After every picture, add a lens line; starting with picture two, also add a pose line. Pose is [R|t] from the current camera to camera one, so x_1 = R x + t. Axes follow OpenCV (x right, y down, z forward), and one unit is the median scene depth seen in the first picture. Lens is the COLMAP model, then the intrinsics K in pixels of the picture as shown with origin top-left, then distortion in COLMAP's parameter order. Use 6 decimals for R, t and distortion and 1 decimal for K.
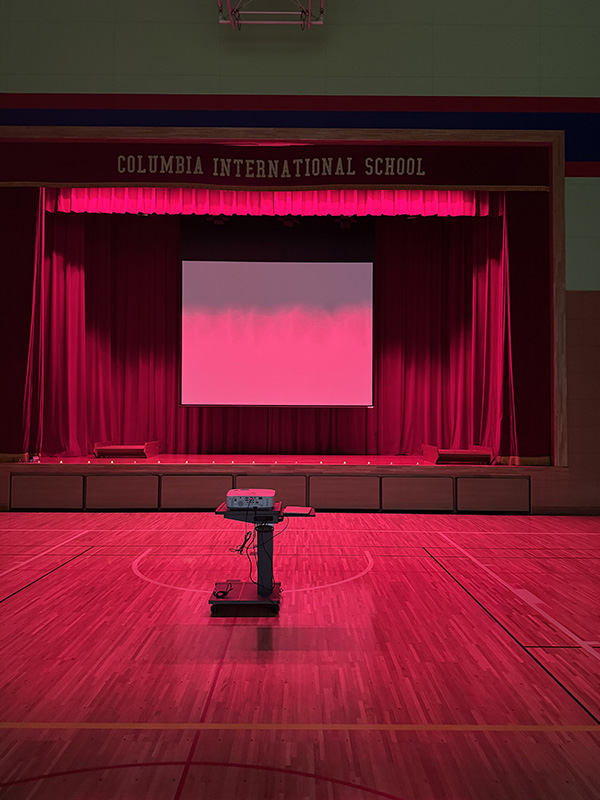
lens RADIAL K [[561.1, 0, 300.0], [0, 561.1, 400.0], [0, 0, 1]] dist [0.002285, 0.000548]
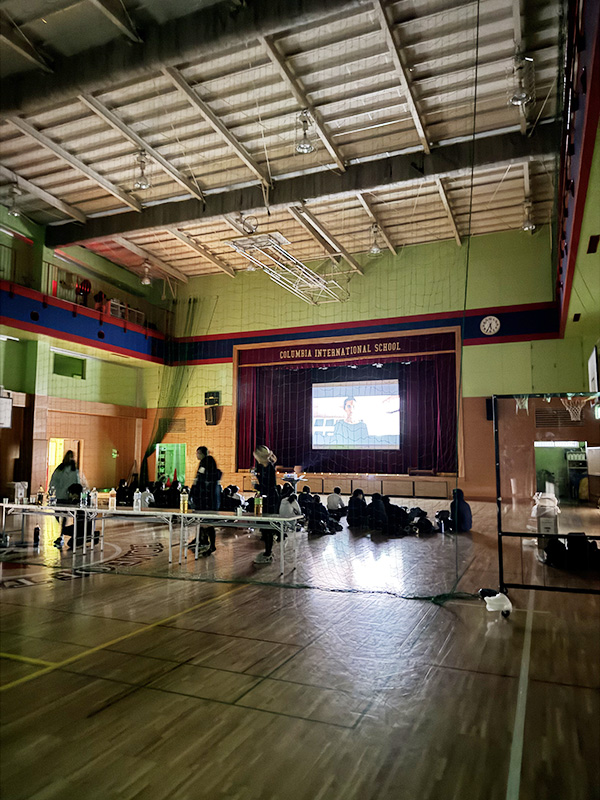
lens RADIAL K [[561.1, 0, 300.0], [0, 561.1, 400.0], [0, 0, 1]] dist [0.002285, 0.000548]
pose [[0.917256, -0.043150, -0.395955, 0.750237], [0.013927, 0.996981, -0.076384, -0.023762], [0.398055, 0.064549, 0.915088, -1.264299]]
